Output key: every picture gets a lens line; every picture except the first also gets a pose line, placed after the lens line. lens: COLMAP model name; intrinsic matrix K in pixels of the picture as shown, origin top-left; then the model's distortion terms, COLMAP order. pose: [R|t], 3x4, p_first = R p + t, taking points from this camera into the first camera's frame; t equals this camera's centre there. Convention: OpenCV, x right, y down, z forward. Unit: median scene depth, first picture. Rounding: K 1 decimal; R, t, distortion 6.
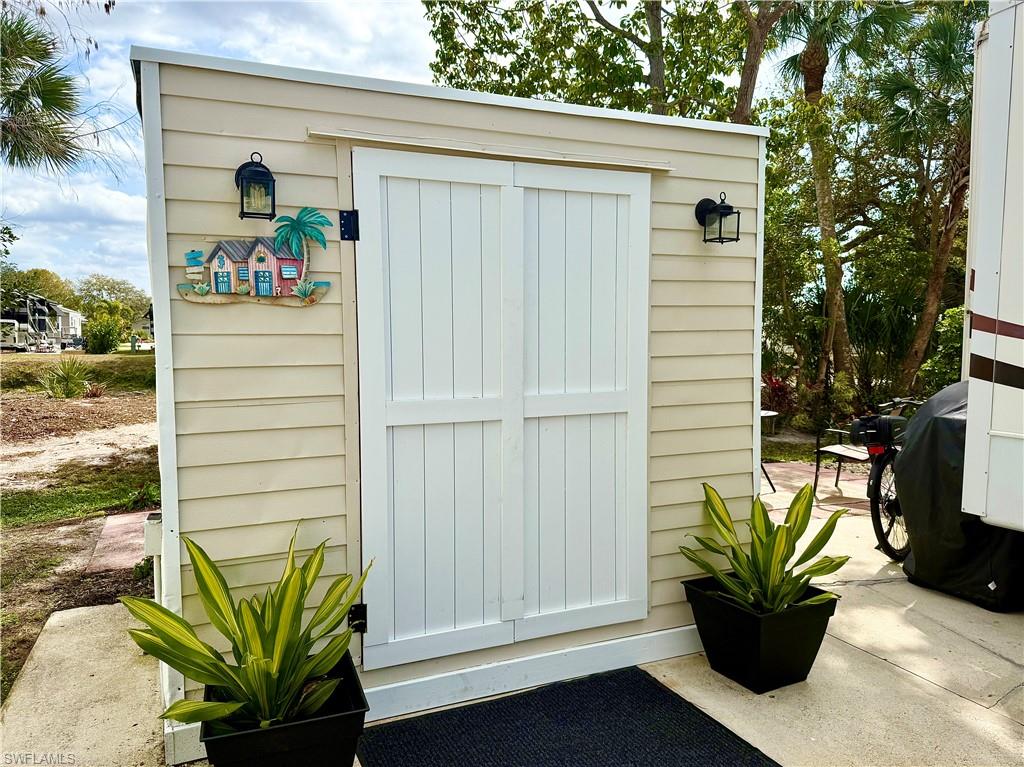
lens RADIAL K [[717.8, 0, 512.0], [0, 717.8, 383.5], [0, 0, 1]] dist [0.081627, -0.099533]
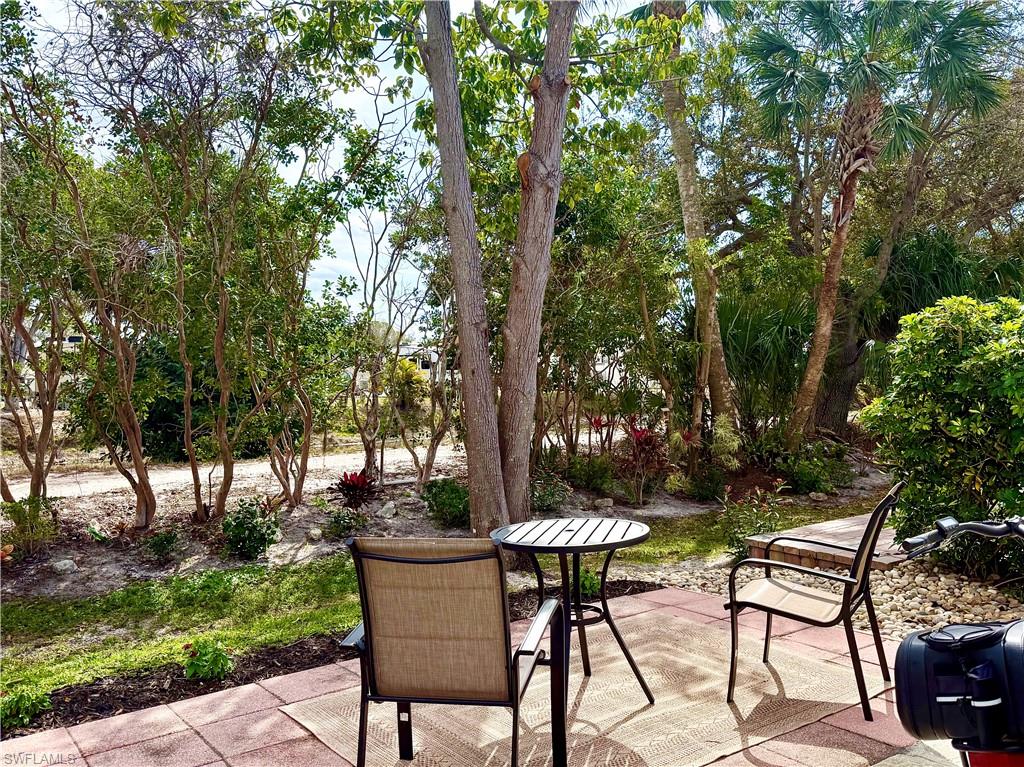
lens RADIAL K [[717.8, 0, 512.0], [0, 717.8, 383.5], [0, 0, 1]] dist [0.081627, -0.099533]
pose [[0.984288, -0.029809, 0.174037, 0.105707], [0.039259, 0.997921, -0.051110, -0.017188], [-0.172151, 0.057140, 0.983412, 0.289364]]
